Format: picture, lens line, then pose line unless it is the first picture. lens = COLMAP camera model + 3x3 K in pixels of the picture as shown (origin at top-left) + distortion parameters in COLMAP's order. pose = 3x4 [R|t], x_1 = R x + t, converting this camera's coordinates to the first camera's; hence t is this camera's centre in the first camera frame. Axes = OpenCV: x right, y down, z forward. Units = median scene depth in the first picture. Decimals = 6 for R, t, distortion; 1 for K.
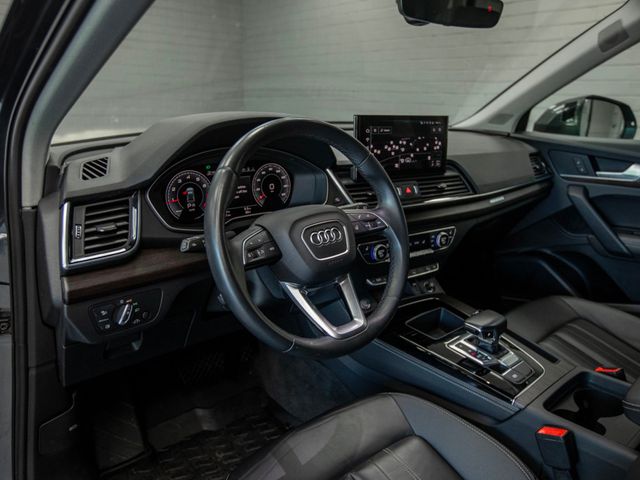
lens RADIAL K [[501.5, 0, 316.4], [0, 501.5, 239.7], [0, 0, 1]] dist [-0.033804, 0.008638]
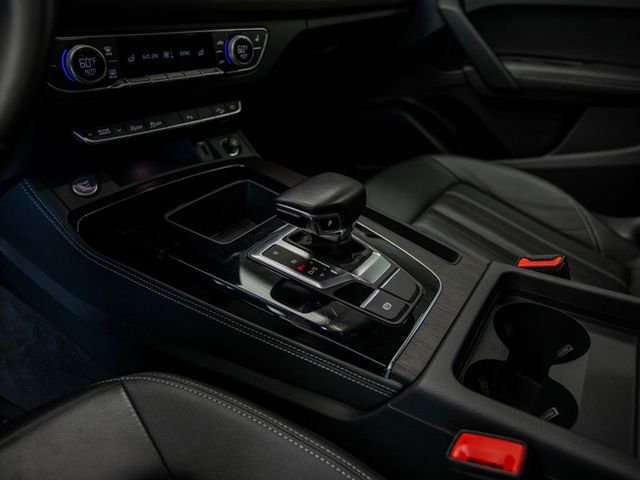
lens RADIAL K [[463.8, 0, 327.0], [0, 463.8, 219.4], [0, 0, 1]] dist [-0.023648, 0.003752]
pose [[0.954227, -0.108962, 0.278527, 0.212173], [0.057202, 0.980572, 0.187635, 0.100395], [-0.293561, -0.163115, 0.941921, 0.566372]]
